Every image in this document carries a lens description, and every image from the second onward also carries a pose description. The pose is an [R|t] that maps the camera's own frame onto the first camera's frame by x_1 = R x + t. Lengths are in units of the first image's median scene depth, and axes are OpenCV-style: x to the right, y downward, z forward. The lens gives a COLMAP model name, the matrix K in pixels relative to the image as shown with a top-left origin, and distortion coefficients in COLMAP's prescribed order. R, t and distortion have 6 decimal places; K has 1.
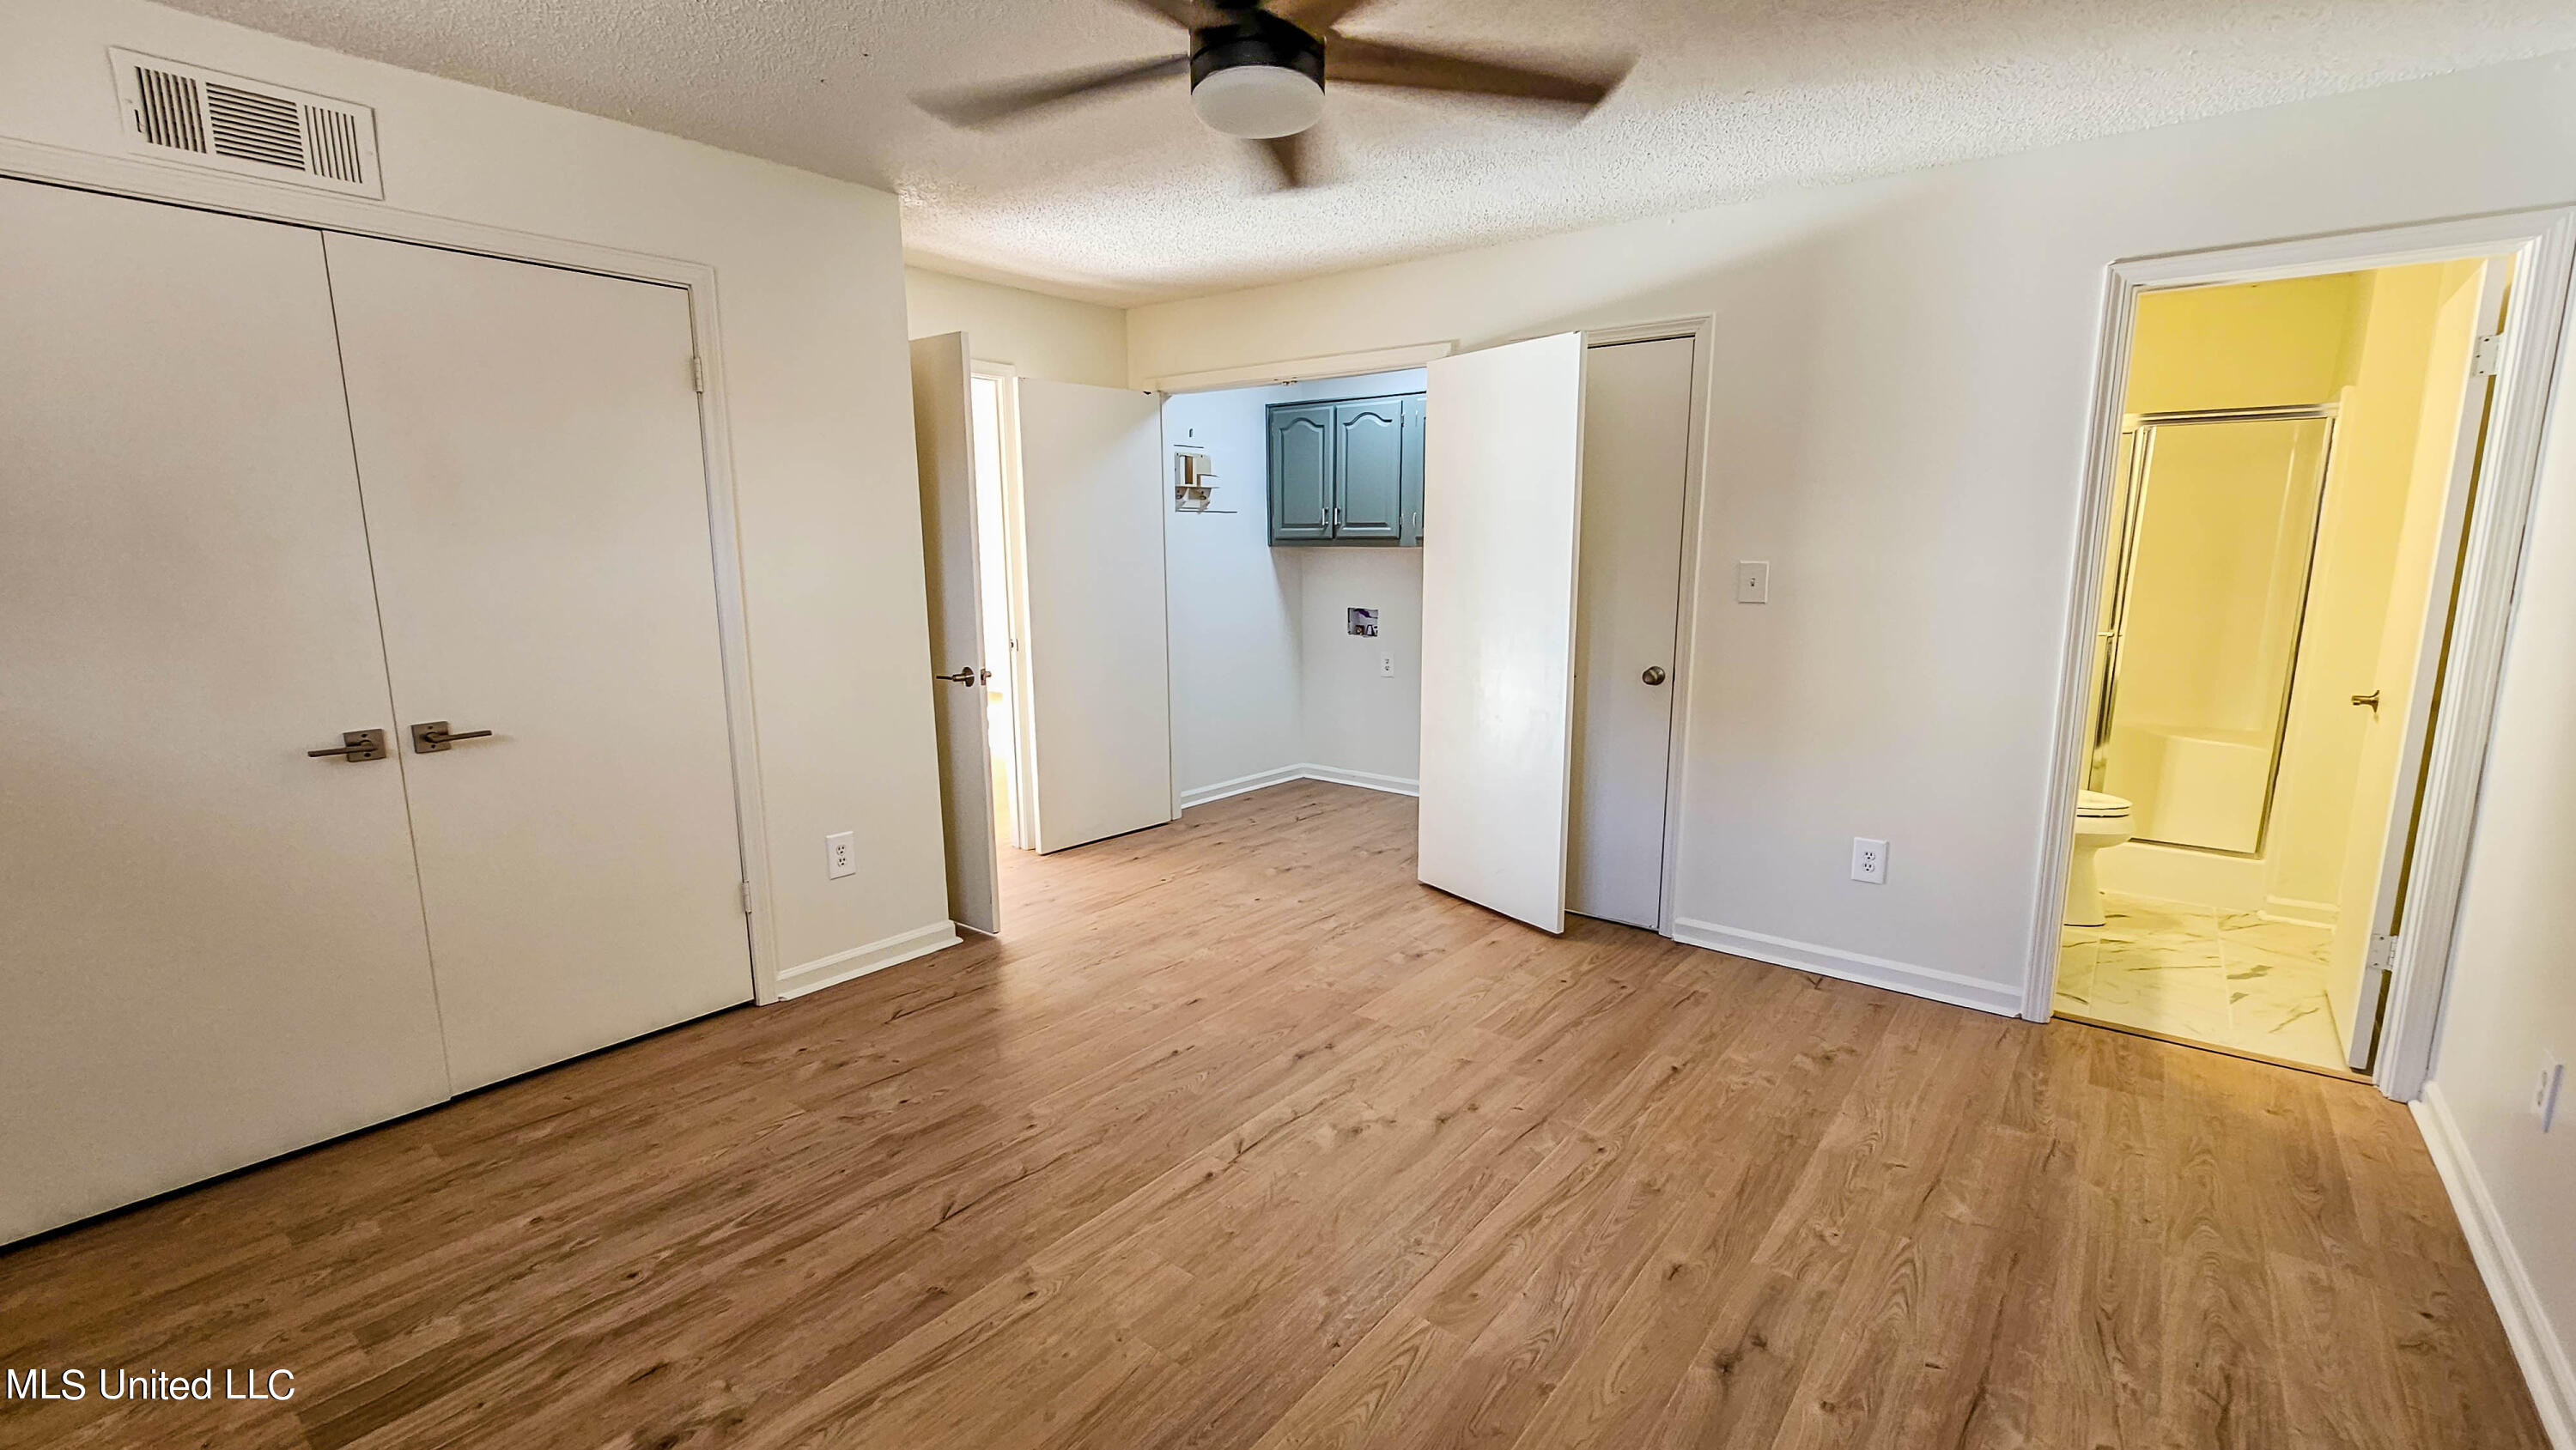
lens RADIAL K [[1060.2, 0, 1290.6], [0, 1060.2, 728.5], [0, 0, 1]] dist [-0.001787, -0.000316]
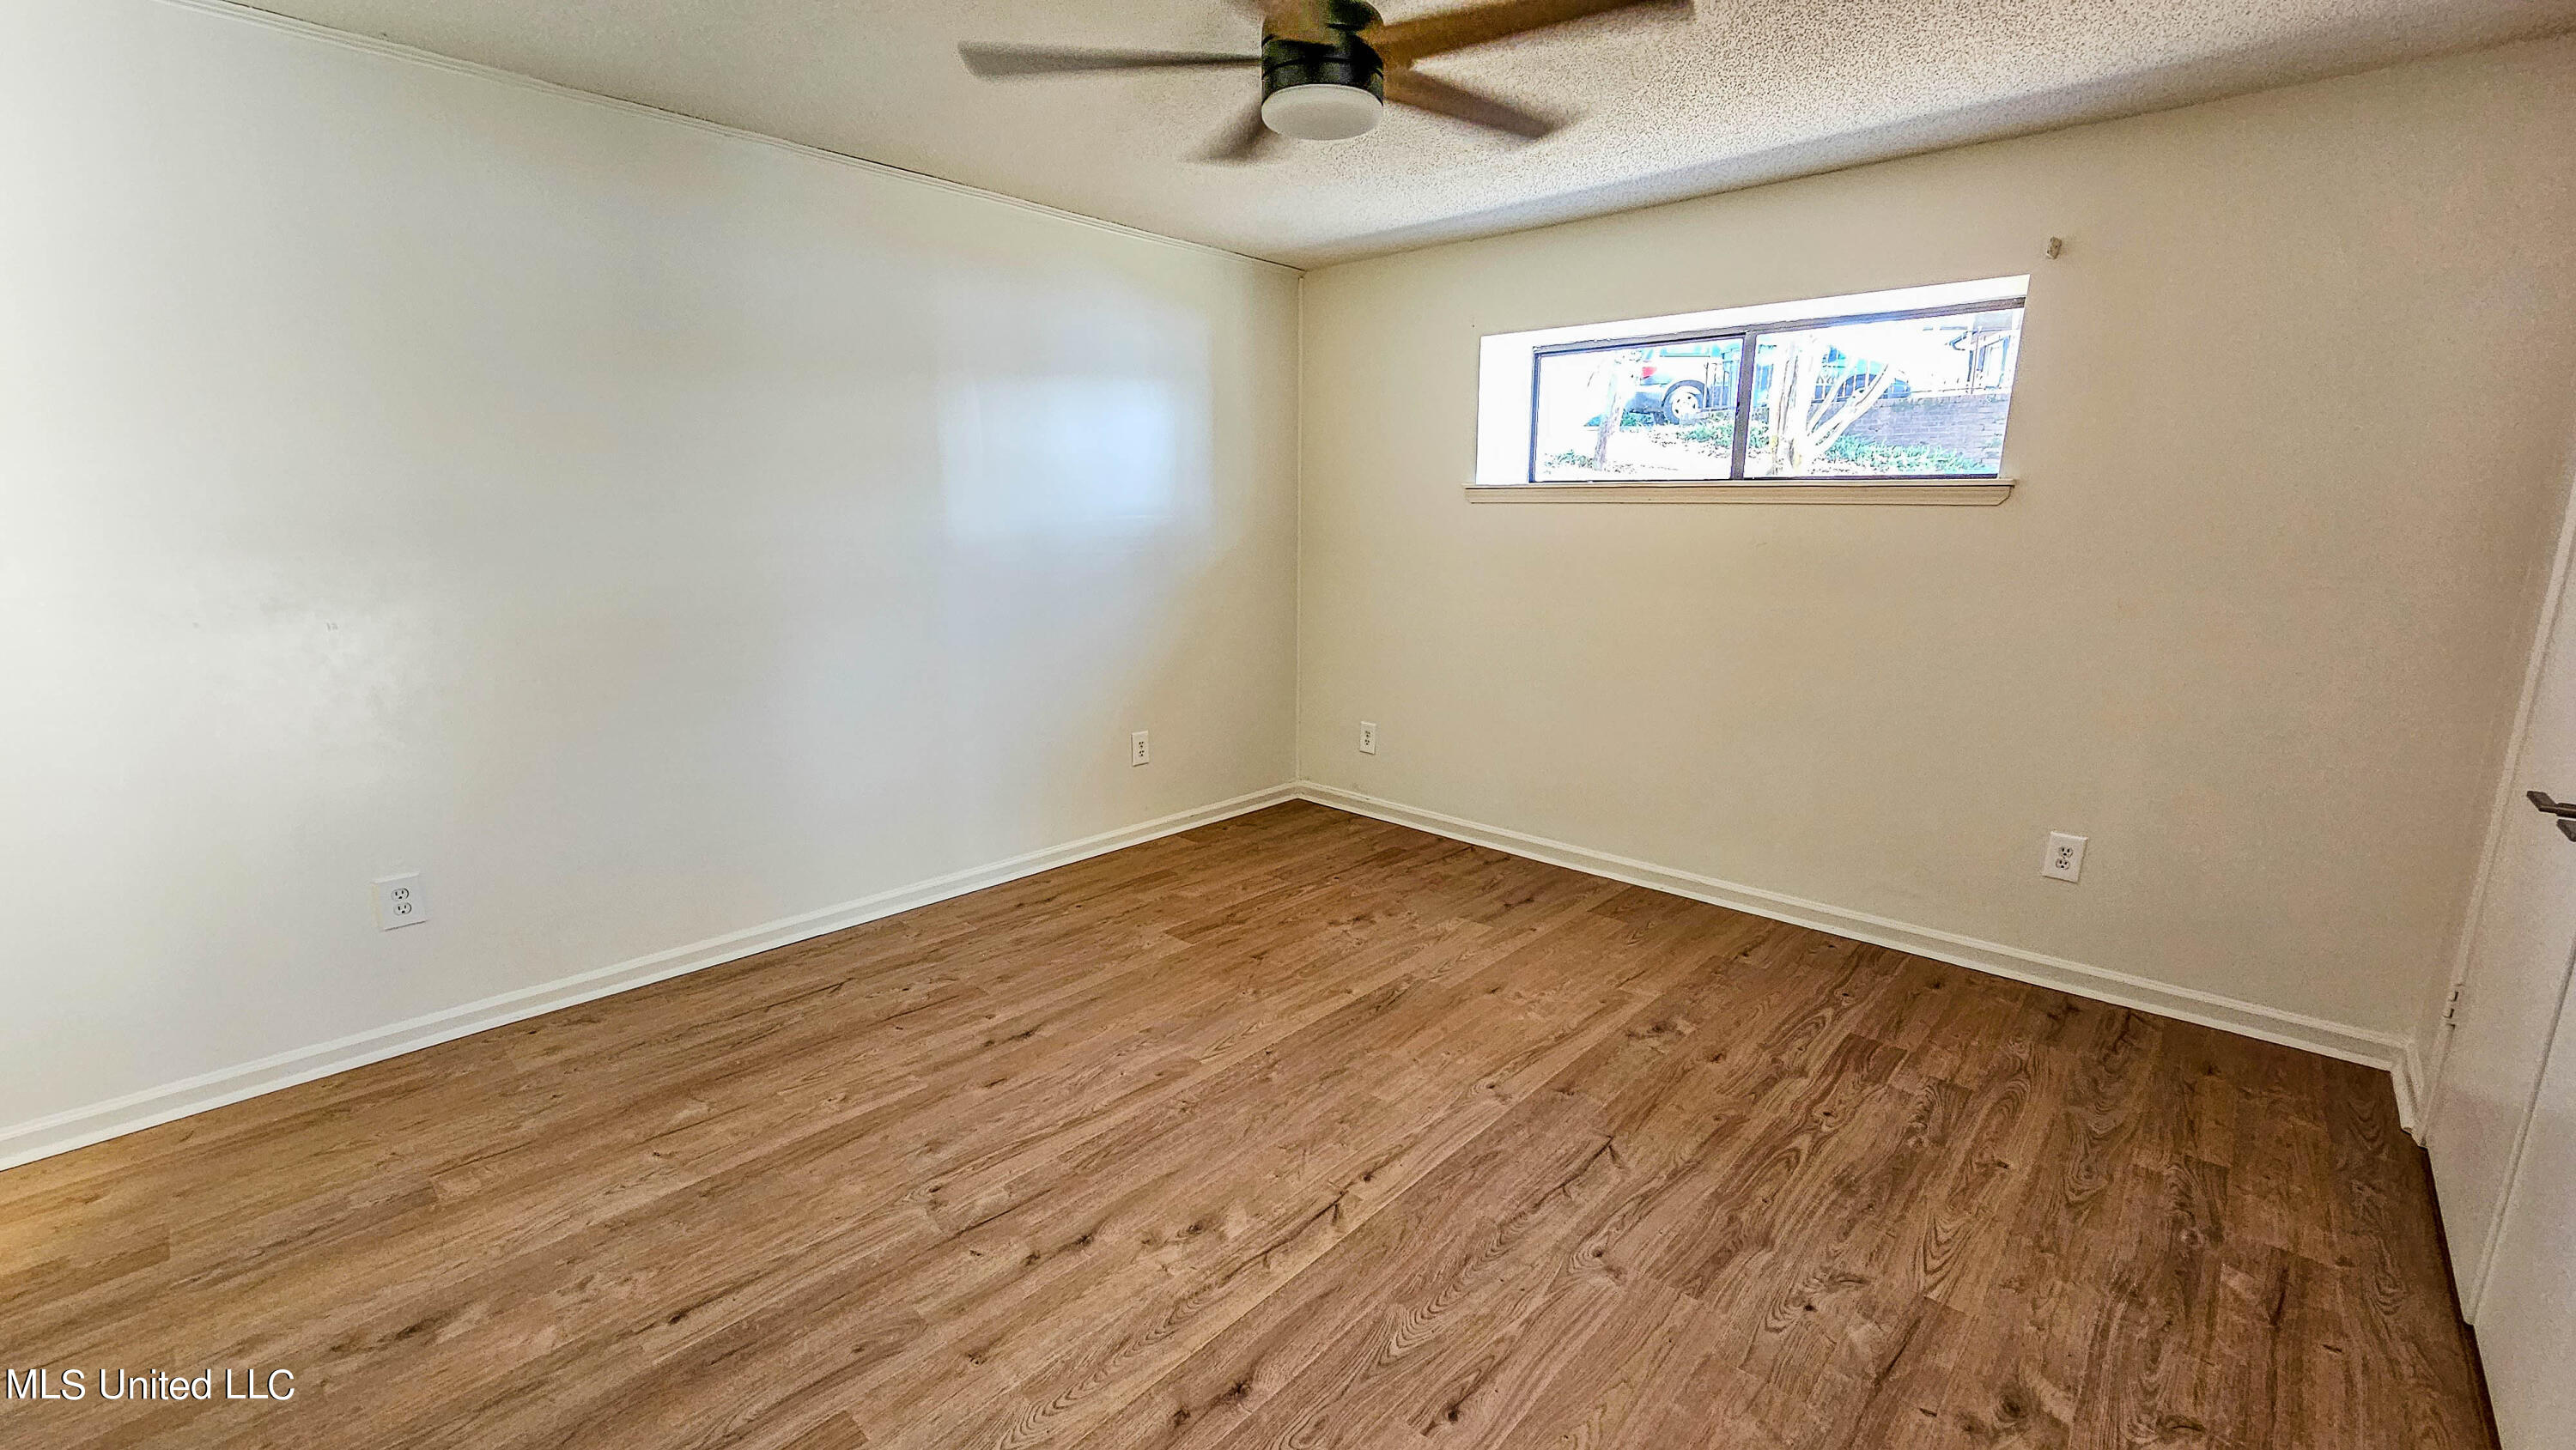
lens RADIAL K [[1060.2, 0, 1304.2], [0, 1060.2, 723.6], [0, 0, 1]] dist [-0.001787, -0.000316]
pose [[-0.997957, -0.017727, 0.061380, -0.074342], [0.006083, 0.930011, 0.367481, -0.327571], [-0.063598, 0.367104, -0.928003, 1.821520]]
